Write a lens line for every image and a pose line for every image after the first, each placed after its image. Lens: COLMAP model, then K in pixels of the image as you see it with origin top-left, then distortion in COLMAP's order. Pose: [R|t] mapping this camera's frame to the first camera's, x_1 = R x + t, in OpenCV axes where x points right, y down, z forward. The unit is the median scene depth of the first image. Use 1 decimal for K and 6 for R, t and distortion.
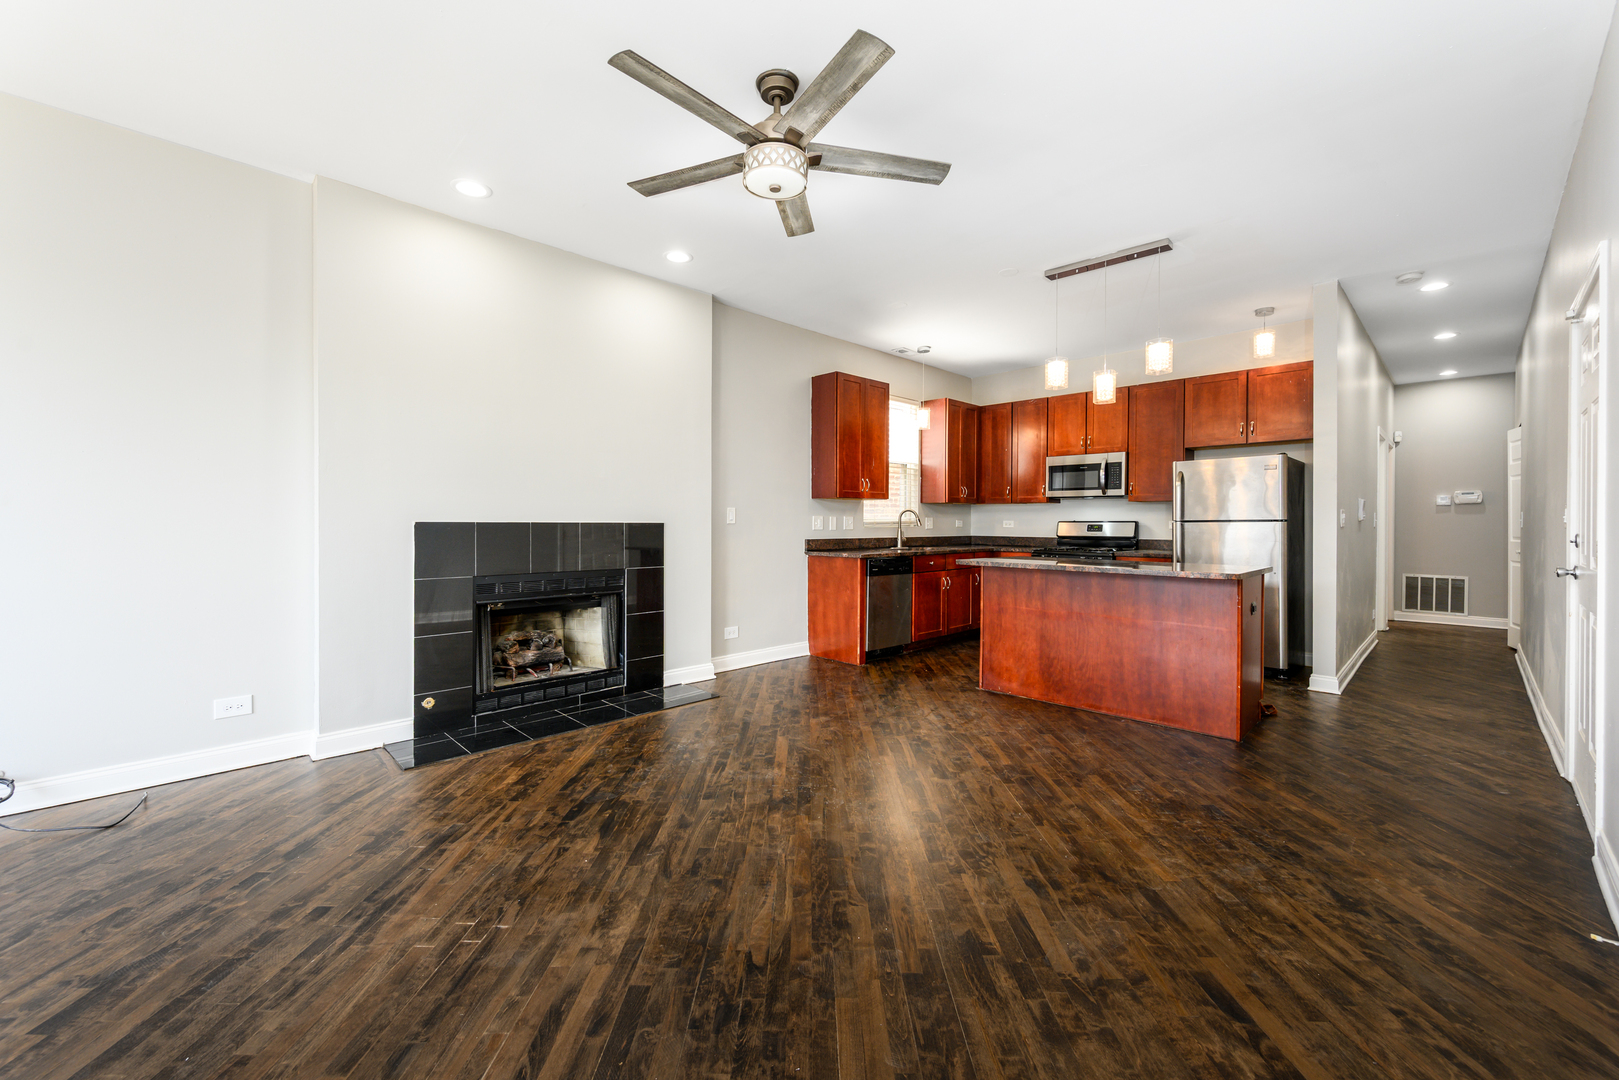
lens RADIAL K [[638.9, 0, 800.5], [0, 638.9, 525.3], [0, 0, 1]] dist [0.000020, -0.000513]
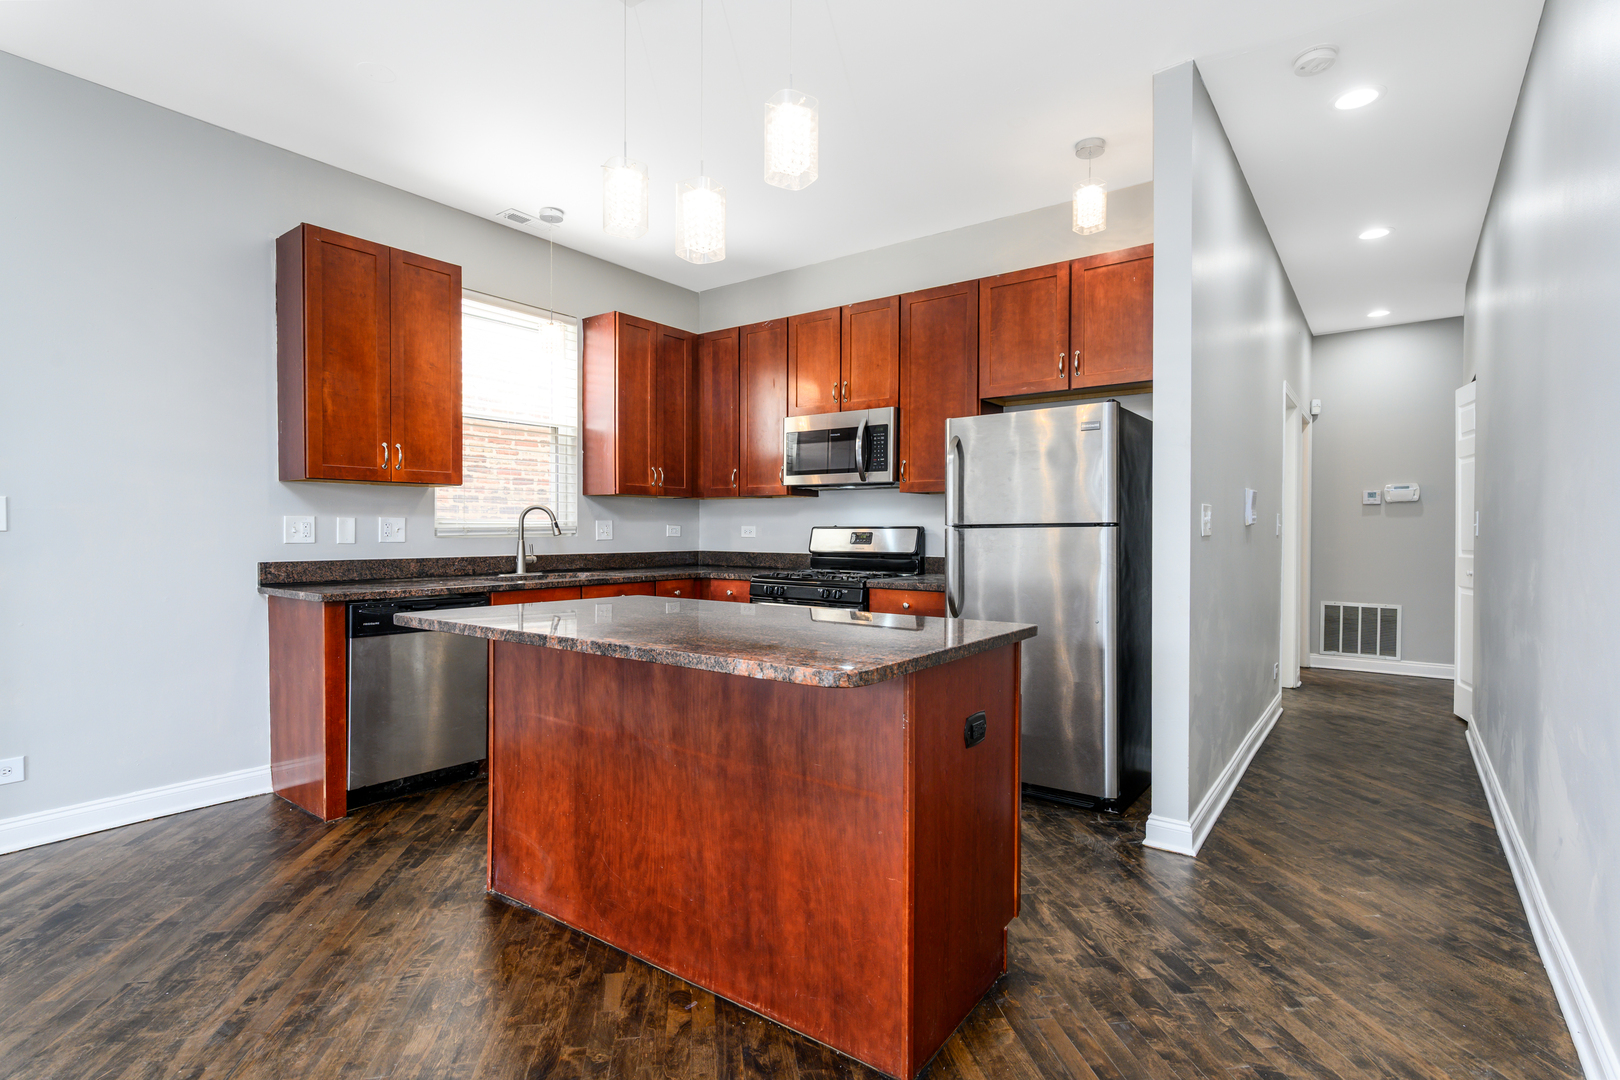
lens RADIAL K [[780.5, 0, 810.0], [0, 780.5, 540.0], [0, 0, 1]] dist [0.001791, 0.000875]
pose [[0.986618, -0.002950, 0.163020, 0.317595], [0.001666, 0.999967, 0.008012, 0.000075], [-0.163038, -0.007634, 0.986590, 0.311460]]
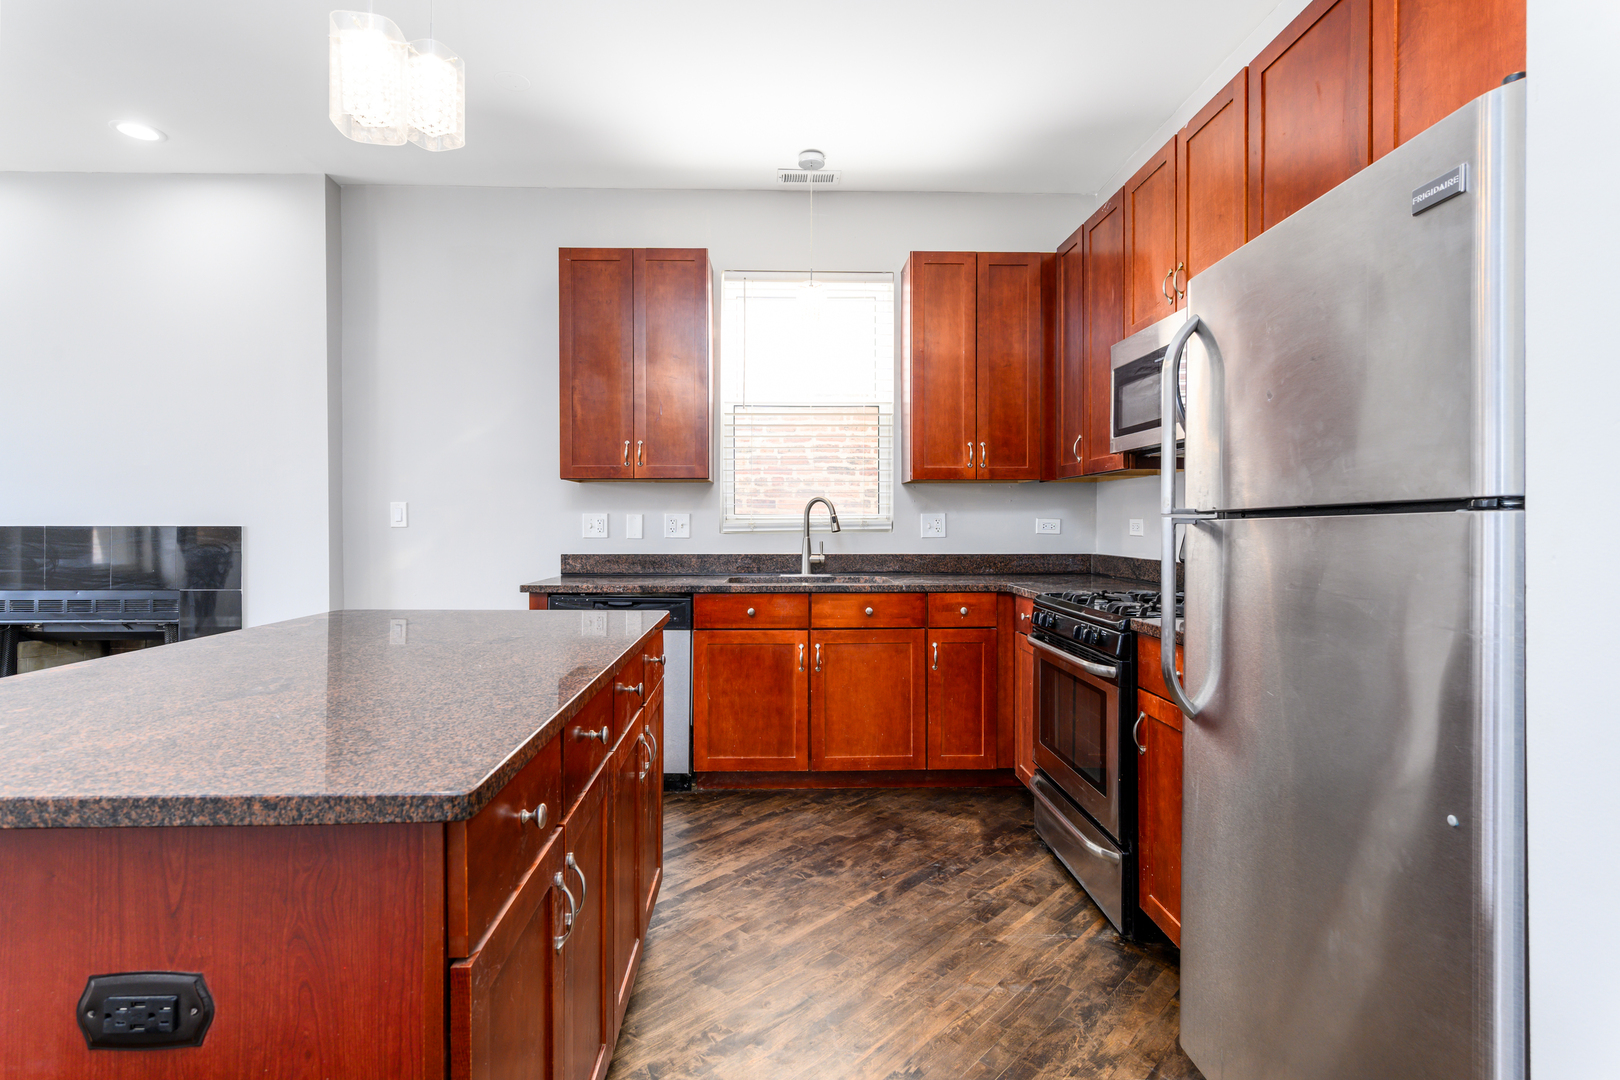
lens RADIAL K [[780.2, 0, 807.2], [0, 780.2, 531.3], [0, 0, 1]] dist [-0.001871, -0.000073]
pose [[0.740818, 0.001374, -0.671705, 0.610714], [-0.000886, 0.999999, 0.001069, 0.000243], [0.671705, -0.000197, 0.740818, 0.597231]]
